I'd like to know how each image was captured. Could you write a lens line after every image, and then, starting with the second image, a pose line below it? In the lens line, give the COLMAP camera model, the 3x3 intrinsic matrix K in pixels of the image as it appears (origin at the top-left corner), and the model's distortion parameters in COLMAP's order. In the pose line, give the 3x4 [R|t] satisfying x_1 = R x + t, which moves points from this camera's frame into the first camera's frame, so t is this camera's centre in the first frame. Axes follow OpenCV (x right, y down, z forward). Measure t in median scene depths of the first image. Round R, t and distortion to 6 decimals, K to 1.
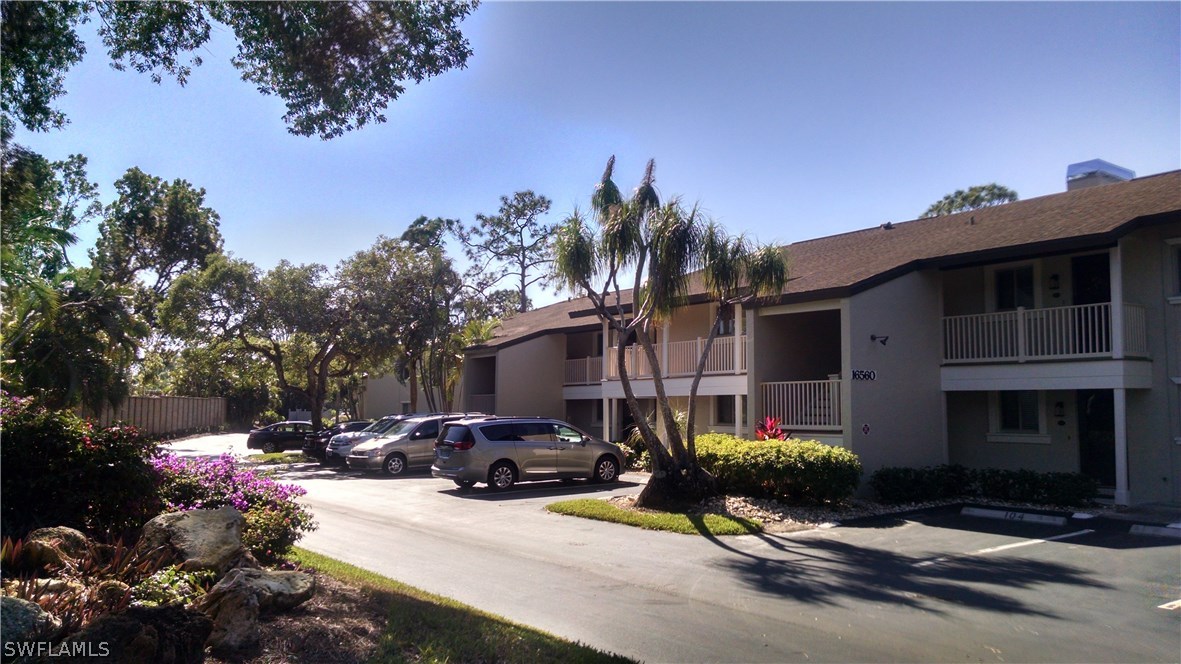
lens RADIAL K [[865.7, 0, 590.5], [0, 865.7, 332.0], [0, 0, 1]] dist [0.054807, -0.089152]
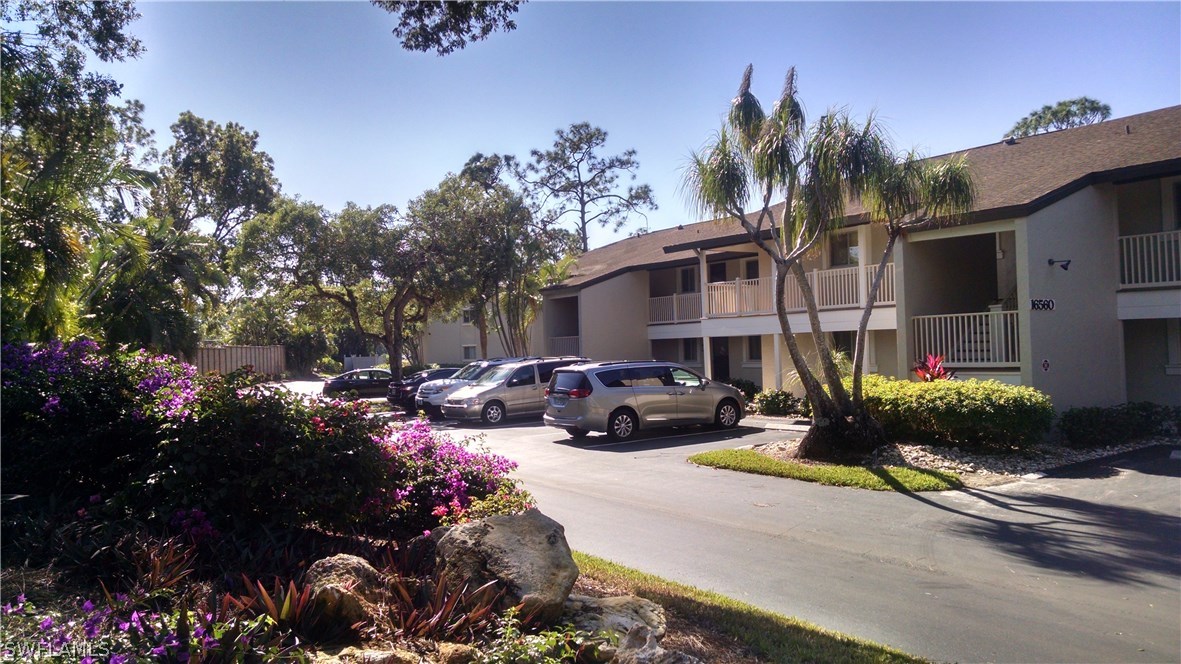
lens RADIAL K [[860.2, 0, 590.5], [0, 860.2, 332.0], [0, 0, 1]] dist [0.043665, -0.070706]
pose [[0.999000, -0.026968, -0.035667, -0.092535], [0.029443, 0.997056, 0.070792, 0.000941], [0.033653, -0.071771, 0.996853, 0.081243]]
